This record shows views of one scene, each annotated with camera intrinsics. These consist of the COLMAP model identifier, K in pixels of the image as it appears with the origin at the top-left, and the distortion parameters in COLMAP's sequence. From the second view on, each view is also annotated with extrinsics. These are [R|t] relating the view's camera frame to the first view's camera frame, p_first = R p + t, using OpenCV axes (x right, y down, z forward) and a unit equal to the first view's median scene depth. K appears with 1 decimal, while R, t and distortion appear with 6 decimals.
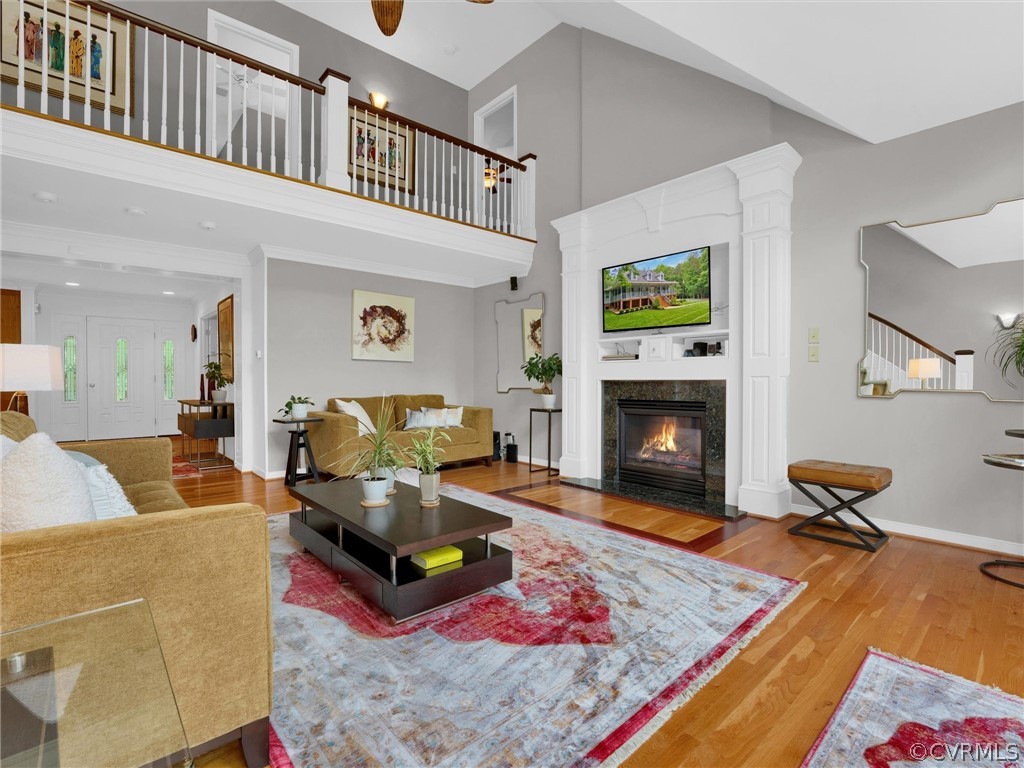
lens RADIAL K [[476.3, 0, 516.0], [0, 476.3, 384.5], [0, 0, 1]] dist [-0.029559, 0.000978]
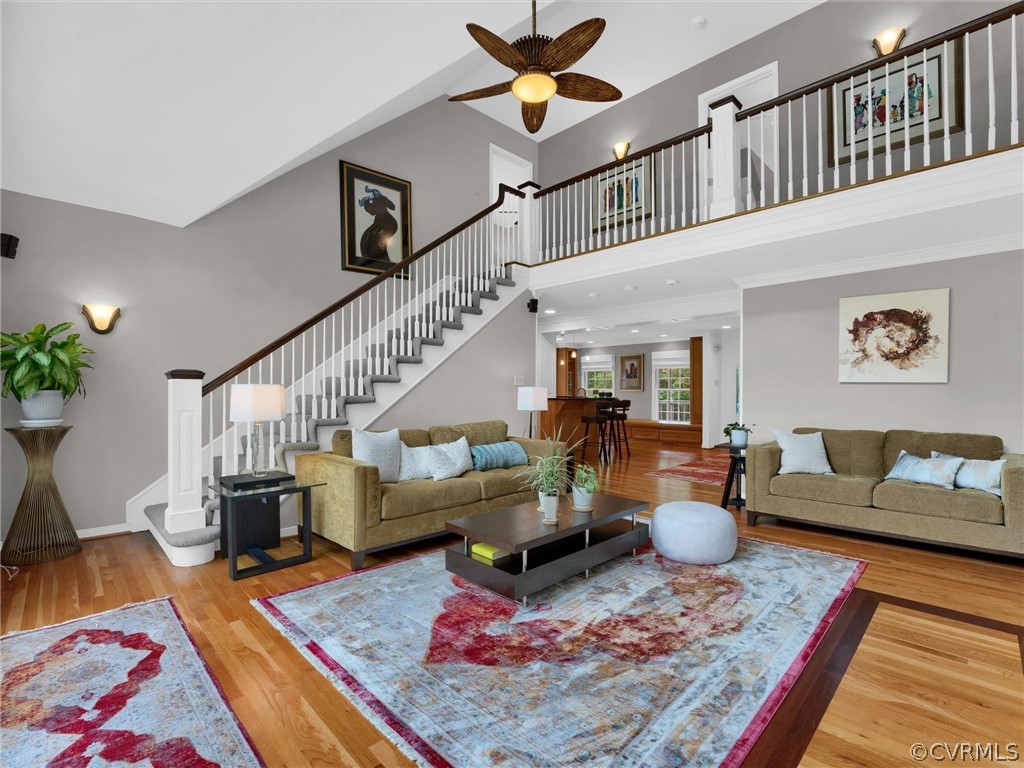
lens RADIAL K [[477.1, 0, 508.5], [0, 477.1, 393.0], [0, 0, 1]] dist [-0.031085, -0.000863]
pose [[0.038349, 0.003299, -0.999259, 0.533343], [-0.012007, 0.999924, 0.002841, -0.036105], [0.999192, 0.011889, 0.038386, 0.460749]]
